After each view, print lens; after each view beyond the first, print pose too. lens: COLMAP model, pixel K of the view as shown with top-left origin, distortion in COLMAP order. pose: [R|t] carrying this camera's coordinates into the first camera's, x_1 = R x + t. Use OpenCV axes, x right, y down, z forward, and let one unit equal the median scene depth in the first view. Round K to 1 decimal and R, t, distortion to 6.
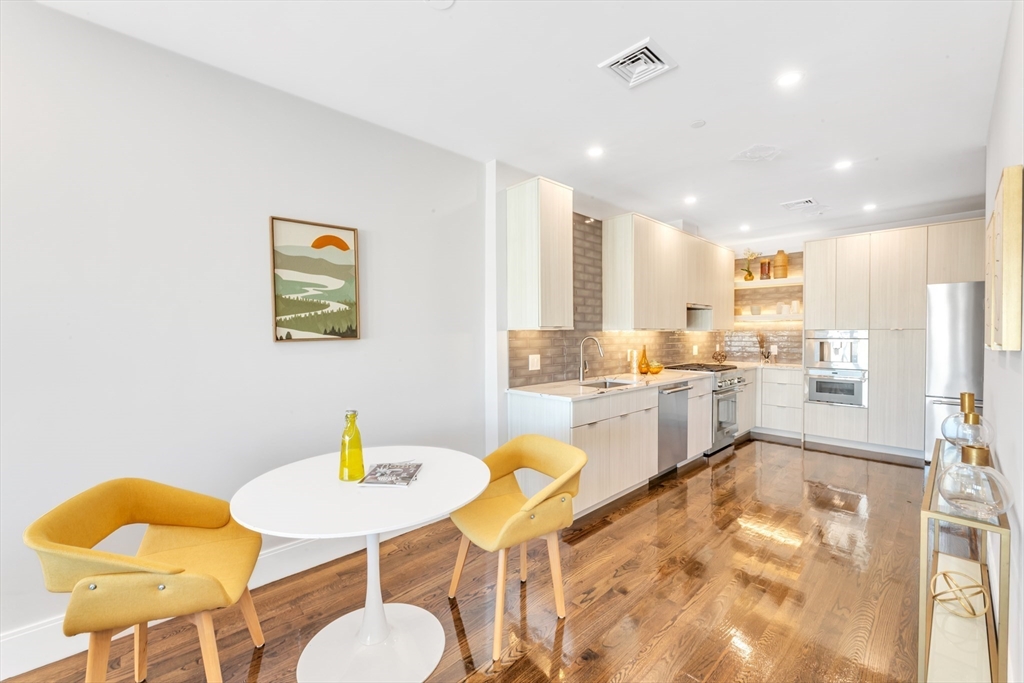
lens RADIAL K [[426.2, 0, 515.3], [0, 426.2, 340.4], [0, 0, 1]] dist [-0.000715, 0.000024]
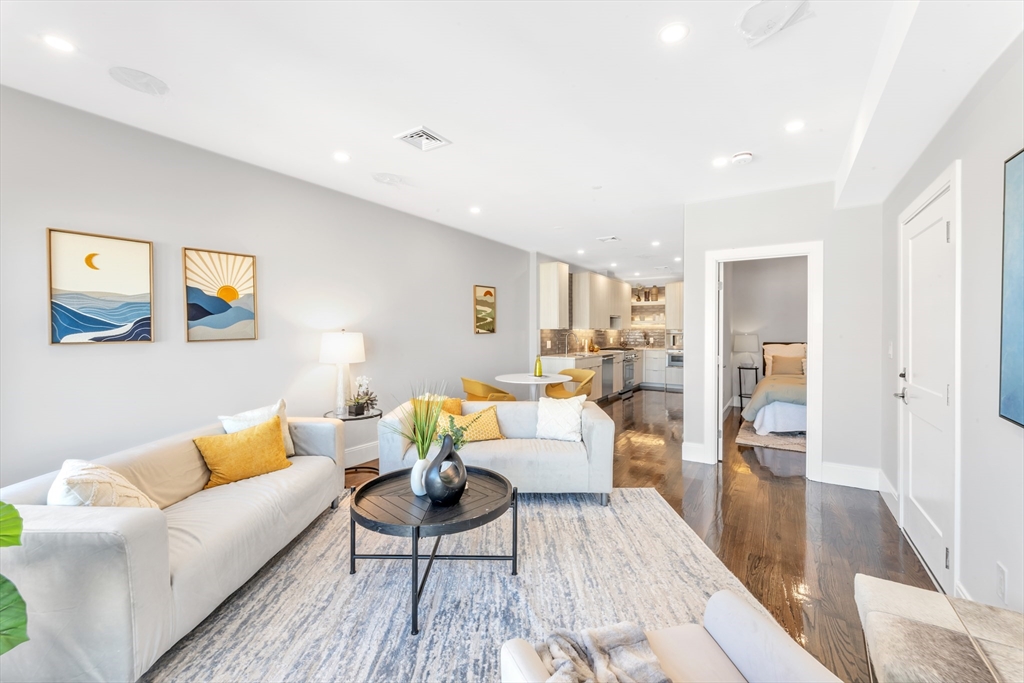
lens RADIAL K [[422.2, 0, 531.3], [0, 422.2, 338.4], [0, 0, 1]] dist [-0.000590, -0.000201]
pose [[0.965756, -0.004265, 0.259417, -0.387600], [0.004439, 0.999990, -0.000084, 0.013793], [-0.259414, 0.001233, 0.965766, -0.661738]]
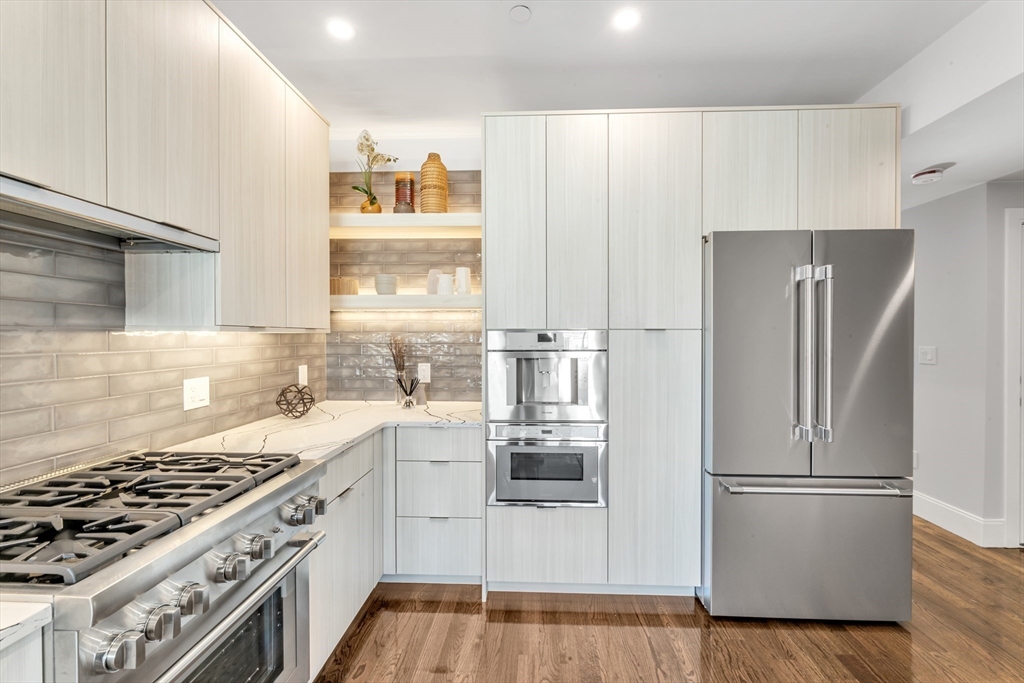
lens RADIAL K [[422.2, 0, 531.3], [0, 422.2, 338.4], [0, 0, 1]] dist [-0.000590, -0.000201]
pose [[0.715684, -0.002650, 0.698419, 0.419140], [0.011327, 0.999905, -0.007813, -0.012659], [-0.698333, 0.013502, 0.715646, 0.667433]]
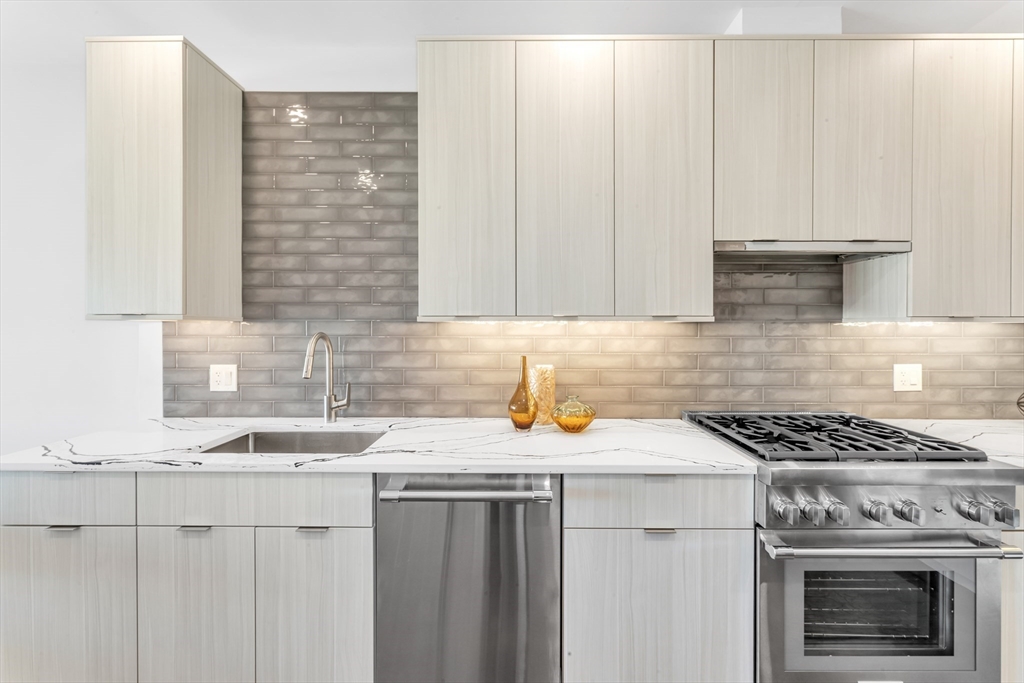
lens RADIAL K [[410.9, 0, 512.2], [0, 410.9, 331.9], [0, 0, 1]] dist [0.000445, 0.000127]
pose [[0.709418, 0.012651, -0.704674, 0.470757], [-0.014226, 0.999892, 0.003629, -0.011439], [0.704644, 0.007450, 0.709522, 0.589720]]
